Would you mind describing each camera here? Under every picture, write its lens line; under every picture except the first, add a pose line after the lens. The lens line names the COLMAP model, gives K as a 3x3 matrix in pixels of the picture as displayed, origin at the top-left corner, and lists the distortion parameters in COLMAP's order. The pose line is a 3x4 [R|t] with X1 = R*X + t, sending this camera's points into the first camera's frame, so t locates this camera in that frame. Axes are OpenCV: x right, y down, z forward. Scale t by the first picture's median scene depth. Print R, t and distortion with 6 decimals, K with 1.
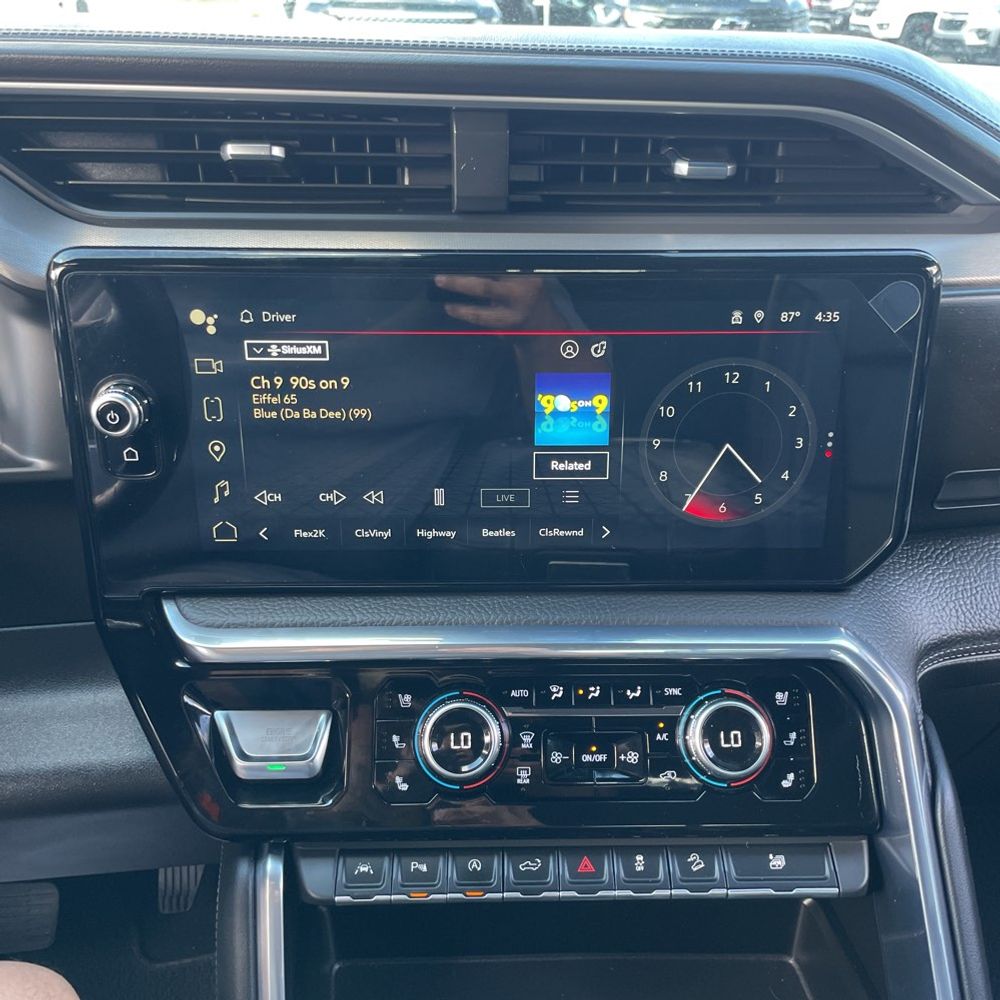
lens RADIAL K [[1041.0, 0, 501.5], [0, 1041.0, 501.4], [0, 0, 1]] dist [-0.025241, 0.000000]
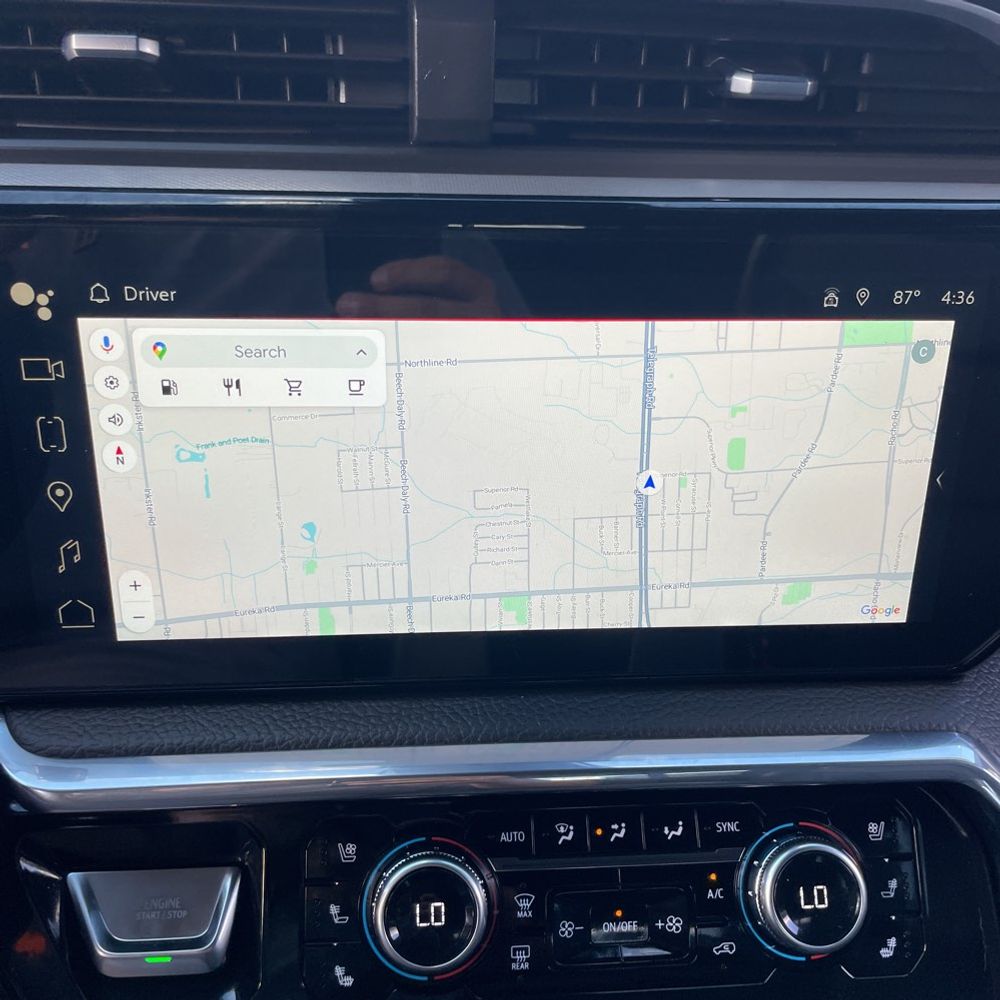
lens RADIAL K [[1041.0, 0, 499.1], [0, 1041.0, 498.0], [0, 0, 1]] dist [-0.025241, 0.000000]
pose [[0.997808, -0.008482, 0.065625, -0.035734], [0.008053, 0.999944, 0.006803, -0.048163], [-0.065679, -0.006260, 0.997821, 0.309494]]
